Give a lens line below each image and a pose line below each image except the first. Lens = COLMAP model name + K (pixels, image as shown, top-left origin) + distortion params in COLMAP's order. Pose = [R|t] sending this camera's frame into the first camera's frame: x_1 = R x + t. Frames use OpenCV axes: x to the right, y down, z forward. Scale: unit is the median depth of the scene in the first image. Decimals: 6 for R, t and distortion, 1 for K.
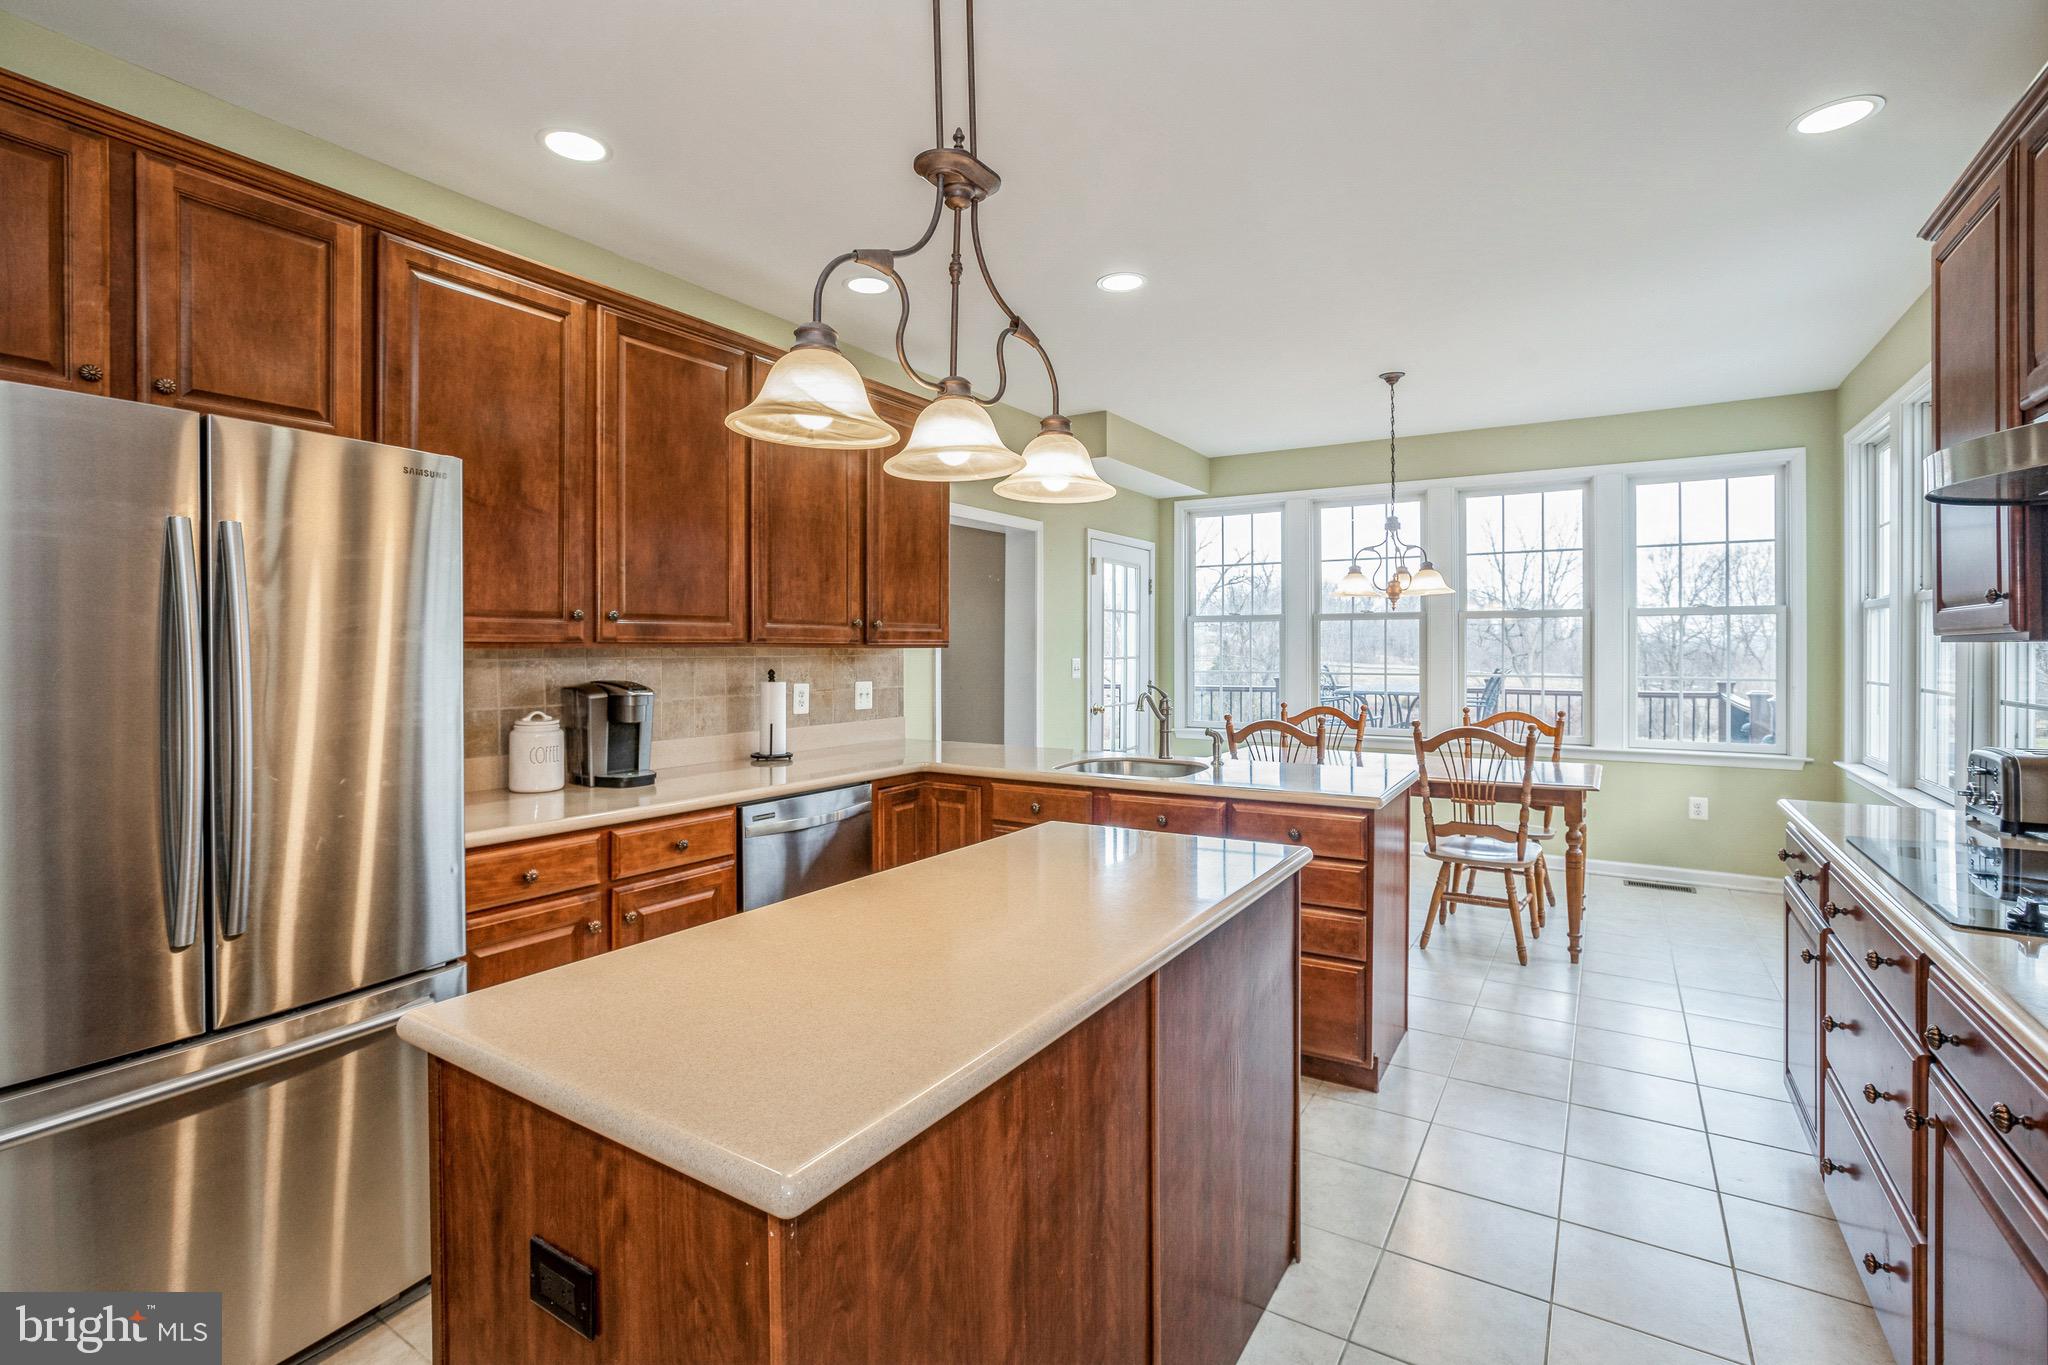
lens RADIAL K [[934.9, 0, 1016.6], [0, 934.9, 650.7], [0, 0, 1]] dist [-0.025800, 0.005442]
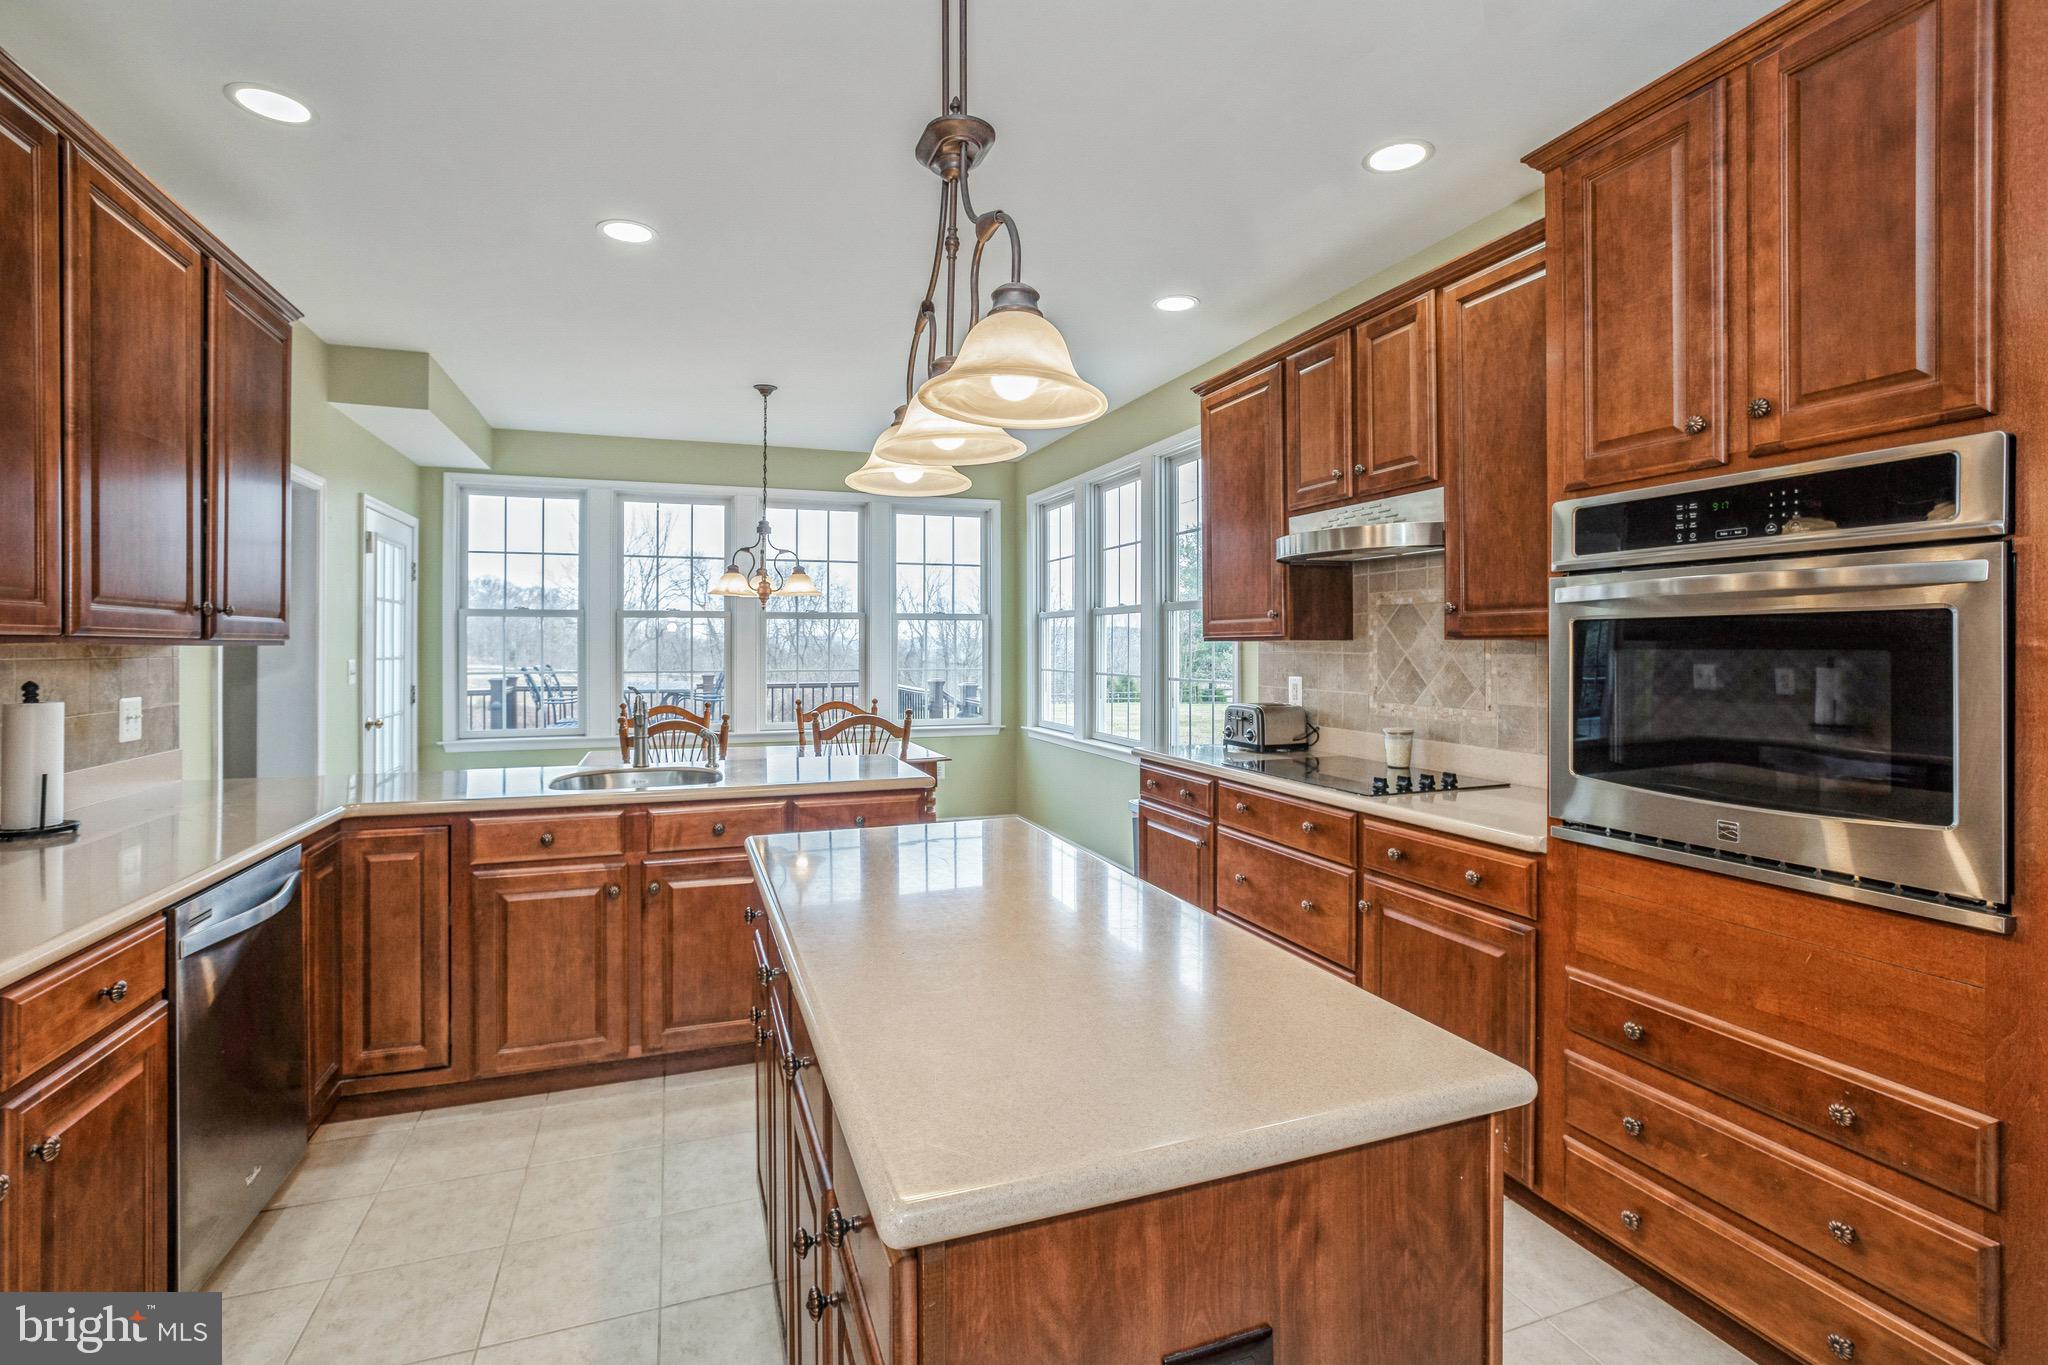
lens RADIAL K [[934.9, 0, 1017.7], [0, 934.9, 651.9], [0, 0, 1]] dist [-0.025800, 0.005442]
pose [[0.607432, -0.004814, 0.794357, -0.345795], [0.002205, 0.999988, 0.004374, 0.000378], [-0.794368, -0.000905, 0.607436, 0.166625]]
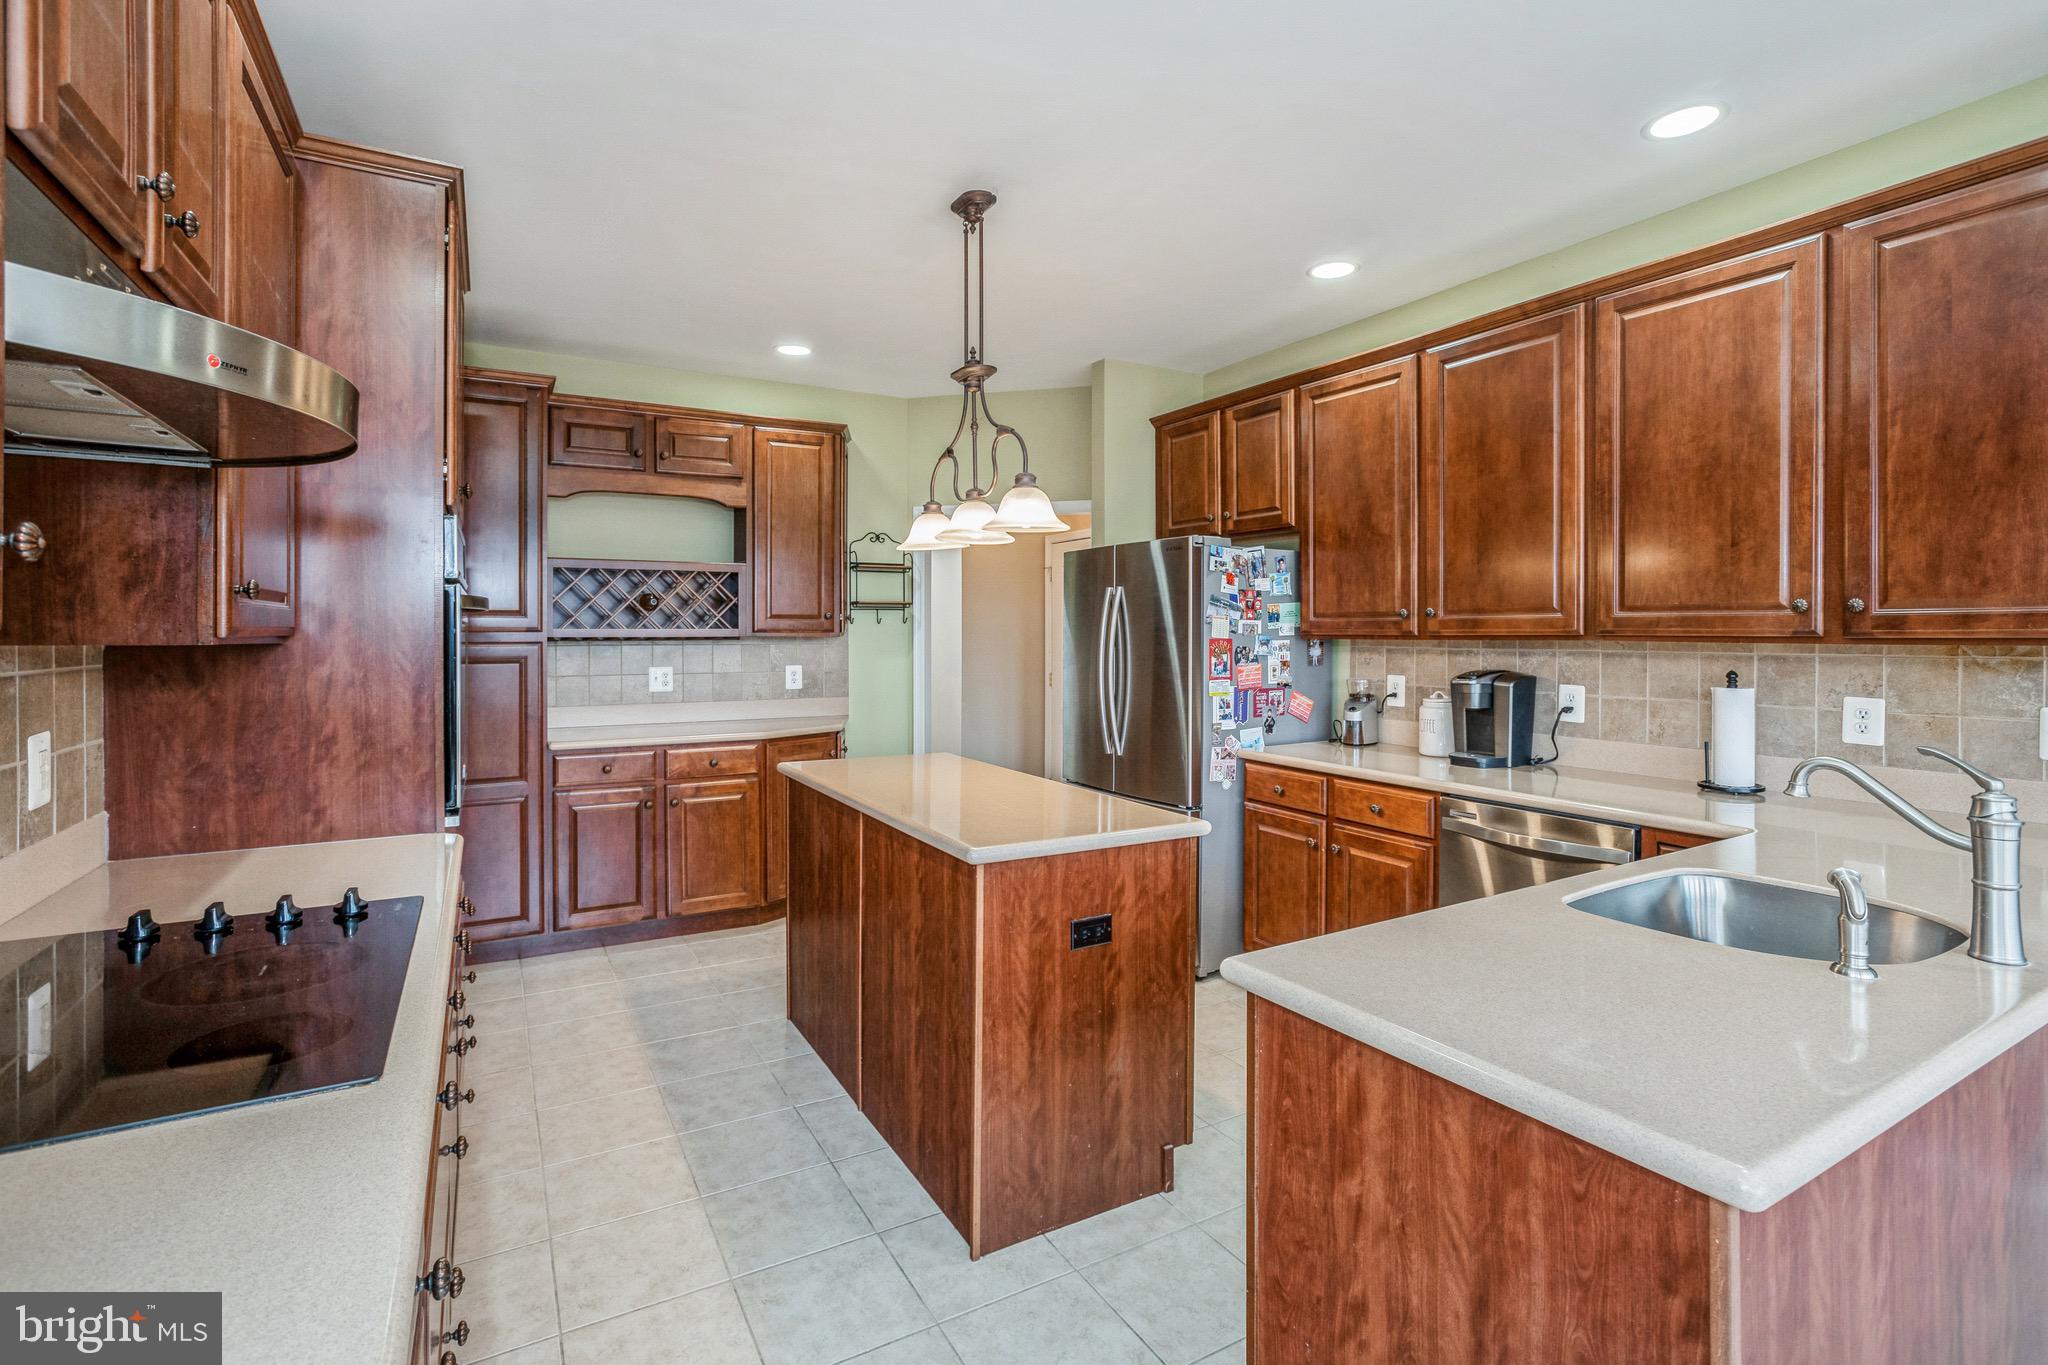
lens RADIAL K [[934.9, 0, 984.4], [0, 934.9, 640.4], [0, 0, 1]] dist [-0.025800, 0.005442]
pose [[-0.475847, 0.008793, -0.879484, 0.671114], [-0.001121, 0.999943, 0.010604, -0.011374], [0.879527, 0.006032, -0.475810, 0.833683]]
